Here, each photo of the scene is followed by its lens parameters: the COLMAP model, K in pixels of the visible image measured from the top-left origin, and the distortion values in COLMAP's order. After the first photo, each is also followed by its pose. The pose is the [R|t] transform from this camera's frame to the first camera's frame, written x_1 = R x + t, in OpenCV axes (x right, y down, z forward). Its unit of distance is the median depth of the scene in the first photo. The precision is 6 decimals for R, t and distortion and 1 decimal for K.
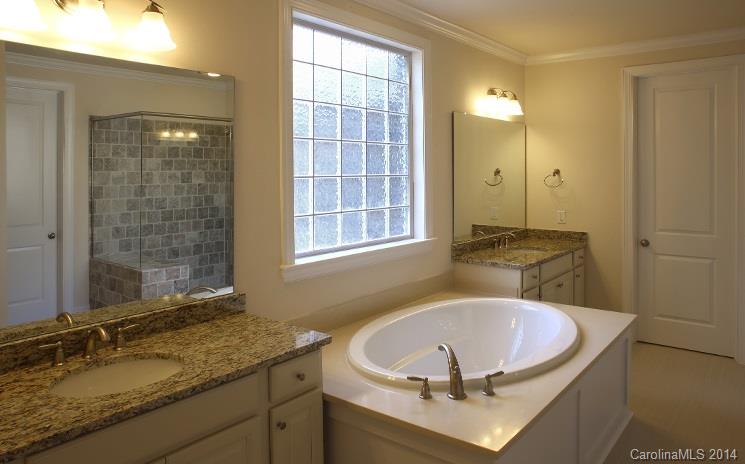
lens RADIAL K [[536.0, 0, 372.5], [0, 536.0, 232.0], [0, 0, 1]] dist [-0.058860, 0.003349]
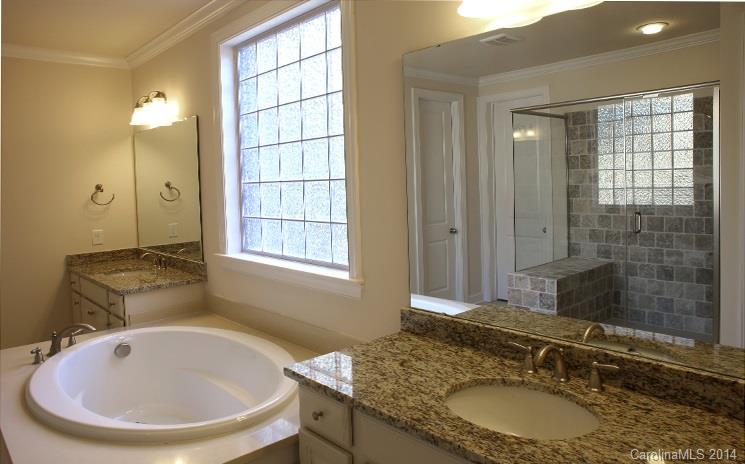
lens RADIAL K [[536.0, 0, 372.5], [0, 536.0, 232.0], [0, 0, 1]] dist [-0.058860, 0.003349]
pose [[-0.189600, 0.104381, -0.976297, 0.505085], [-0.078740, 0.989514, 0.121086, -0.089145], [0.978699, 0.099831, -0.179393, 0.812952]]
